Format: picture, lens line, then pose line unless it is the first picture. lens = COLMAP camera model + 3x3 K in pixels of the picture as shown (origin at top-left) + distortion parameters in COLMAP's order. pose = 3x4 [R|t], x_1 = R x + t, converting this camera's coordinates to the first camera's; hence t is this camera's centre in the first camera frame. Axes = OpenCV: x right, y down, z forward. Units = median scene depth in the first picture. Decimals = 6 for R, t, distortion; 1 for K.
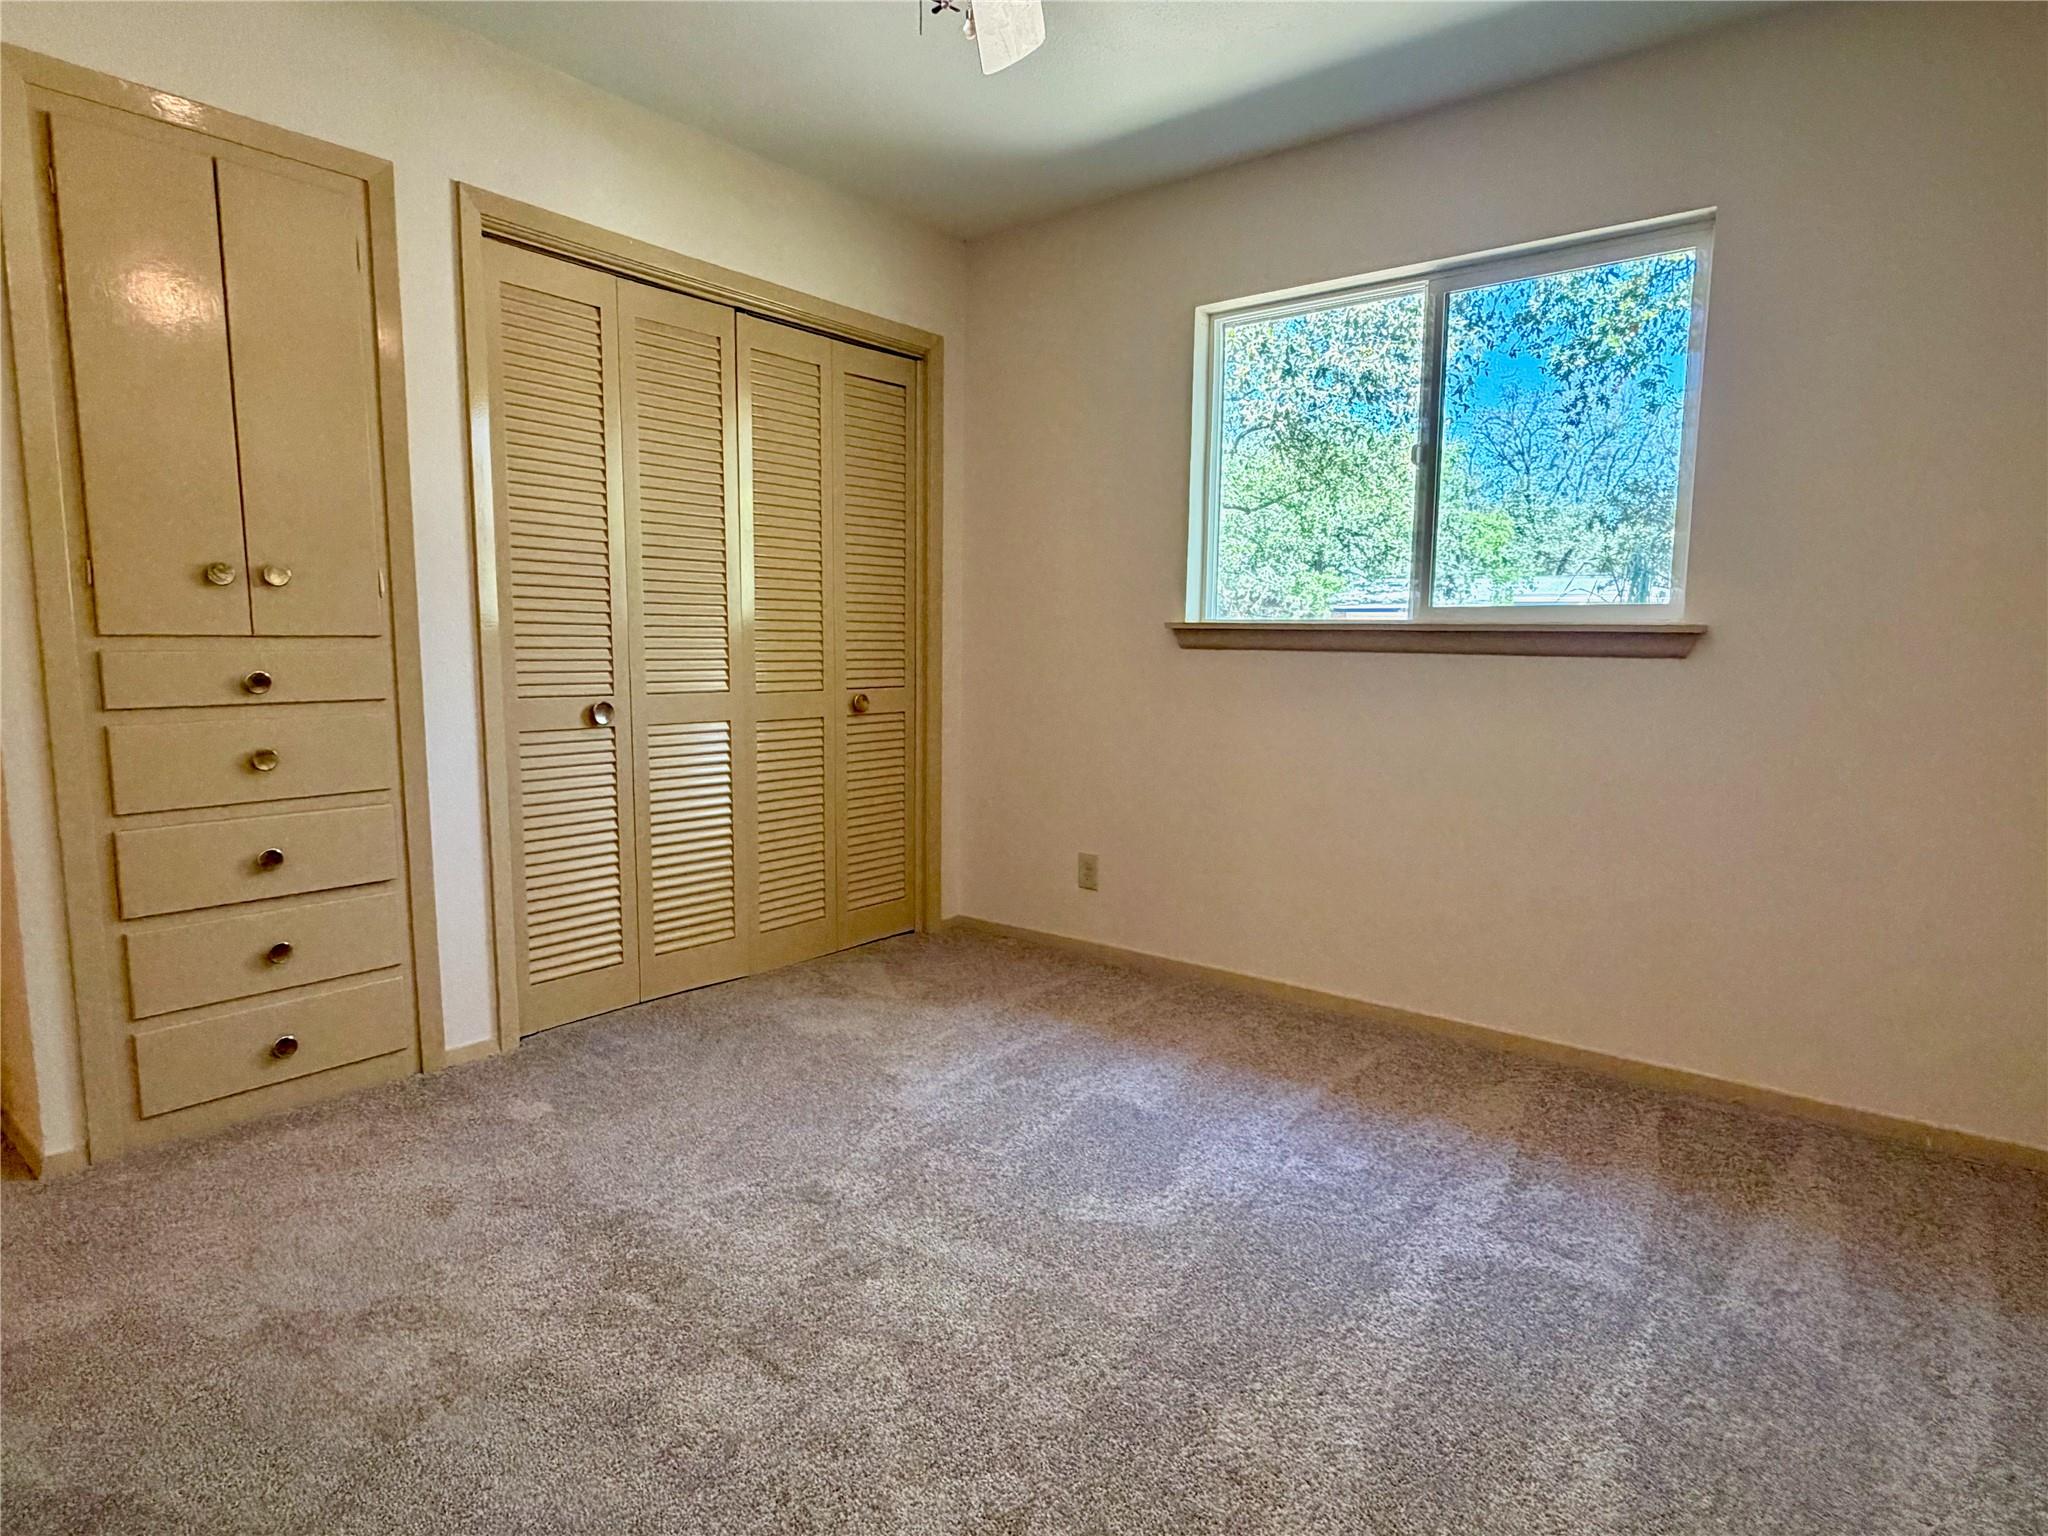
lens RADIAL K [[1137.4, 0, 1032.7], [0, 1137.4, 779.7], [0, 0, 1]] dist [-0.000111, -0.002615]
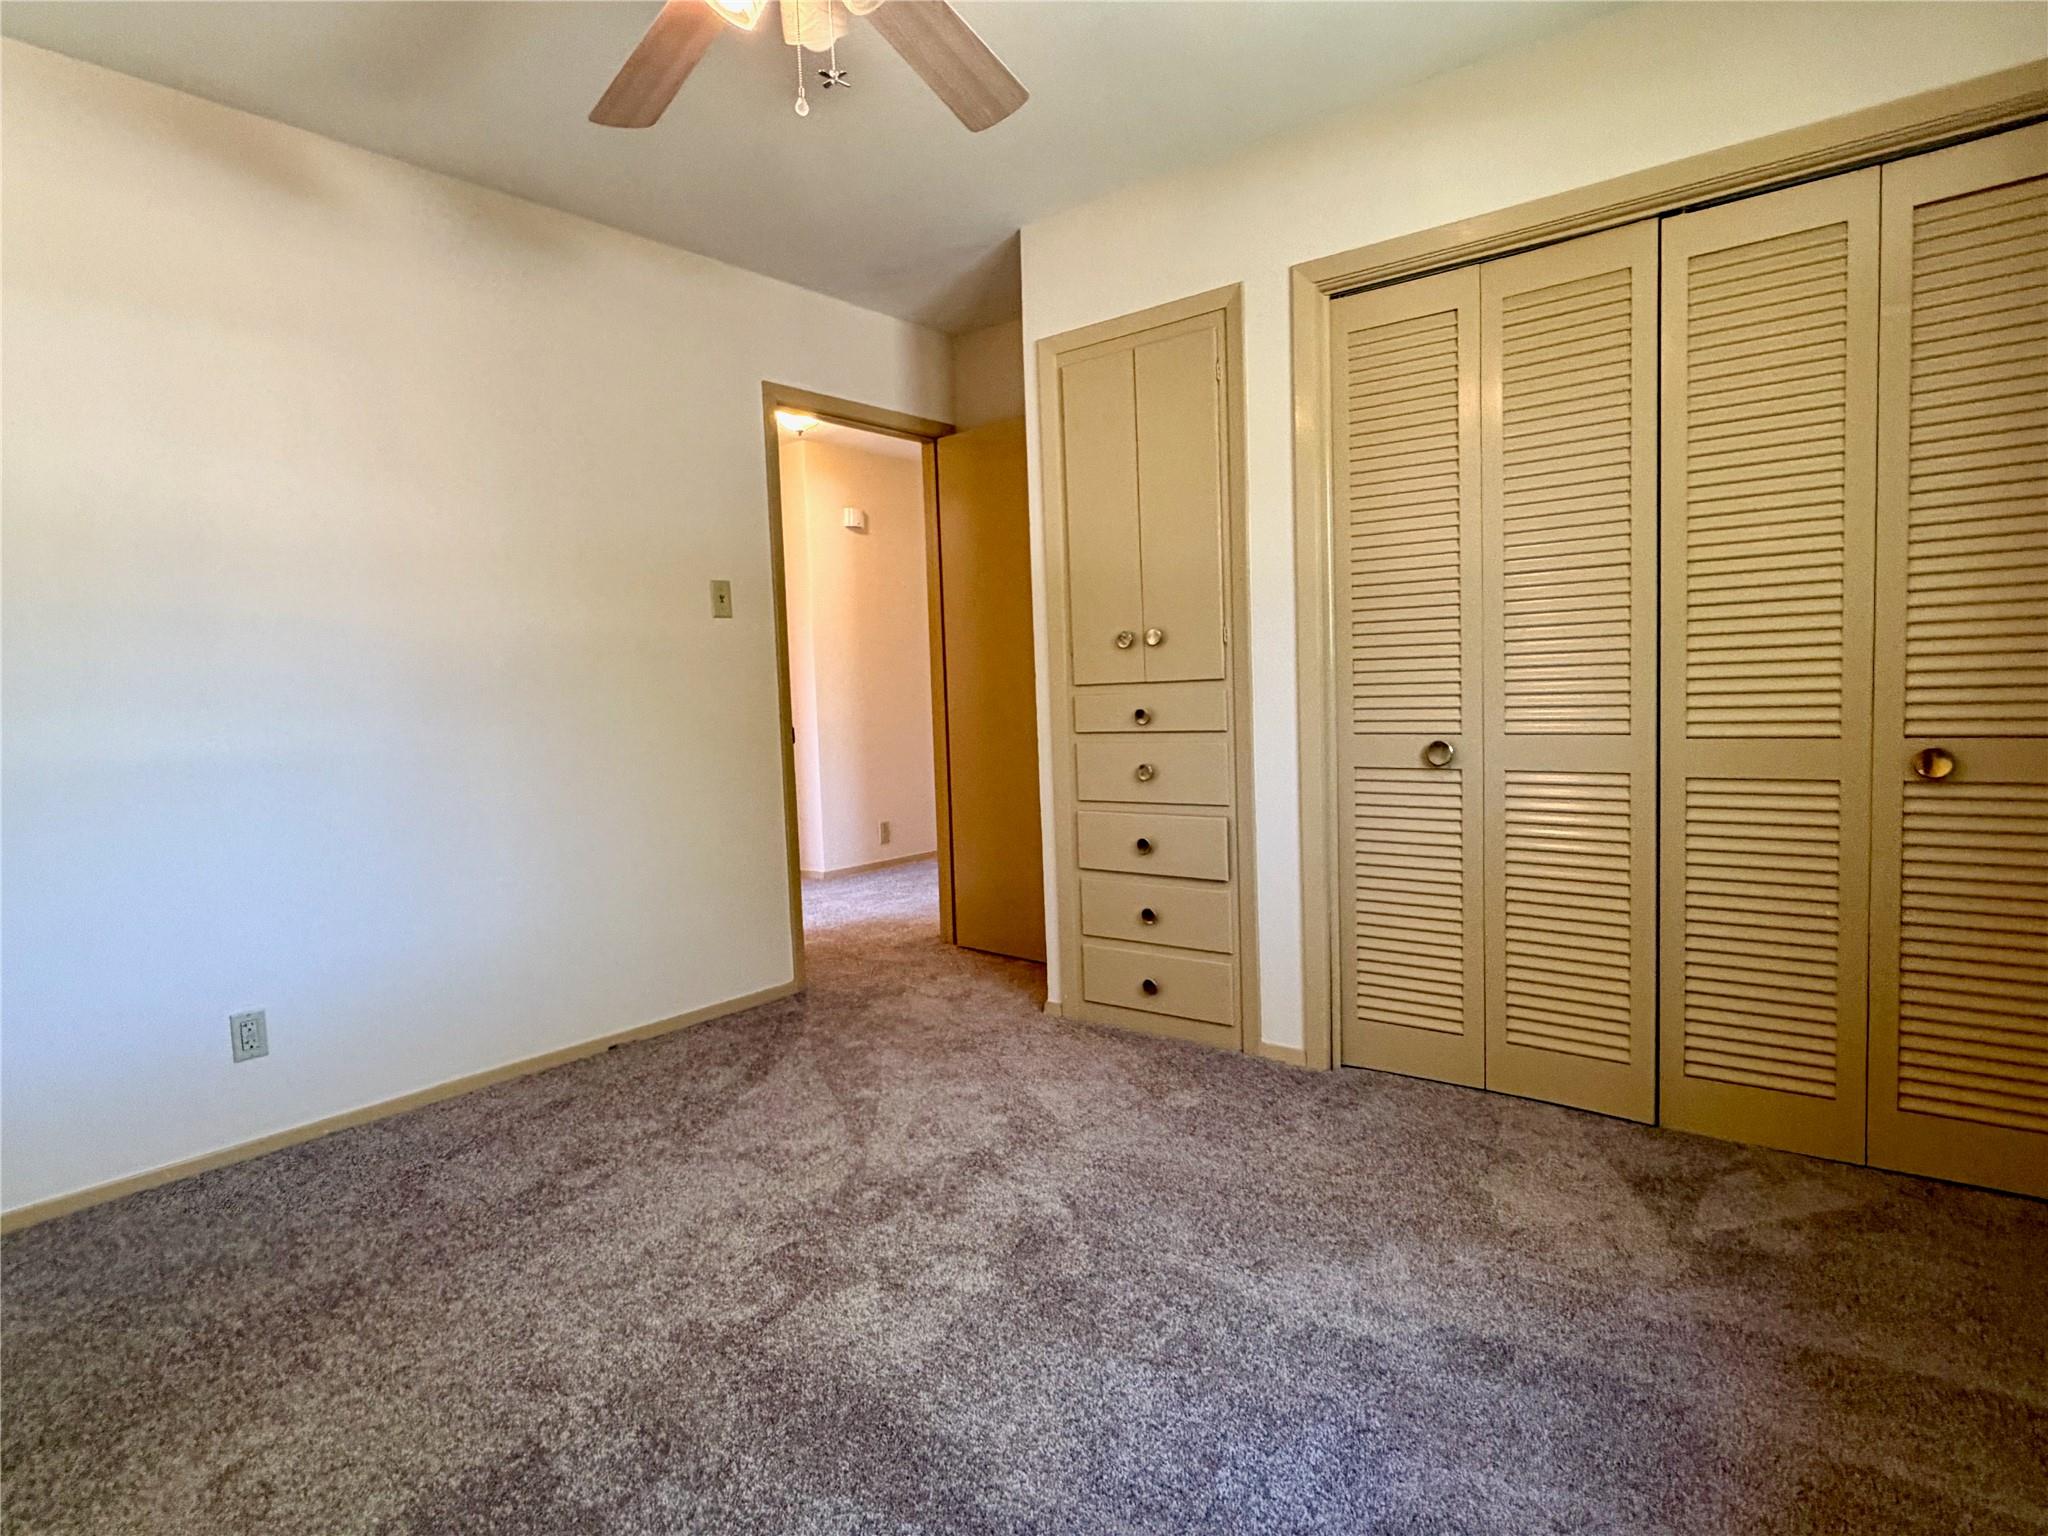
lens RADIAL K [[1137.4, 0, 1032.7], [0, 1137.4, 779.7], [0, 0, 1]] dist [-0.000111, -0.002615]
pose [[-0.014884, 0.062345, -0.997944, 0.638908], [-0.093697, 0.993576, 0.063469, -0.076565], [0.995489, 0.094449, -0.008947, 0.810674]]
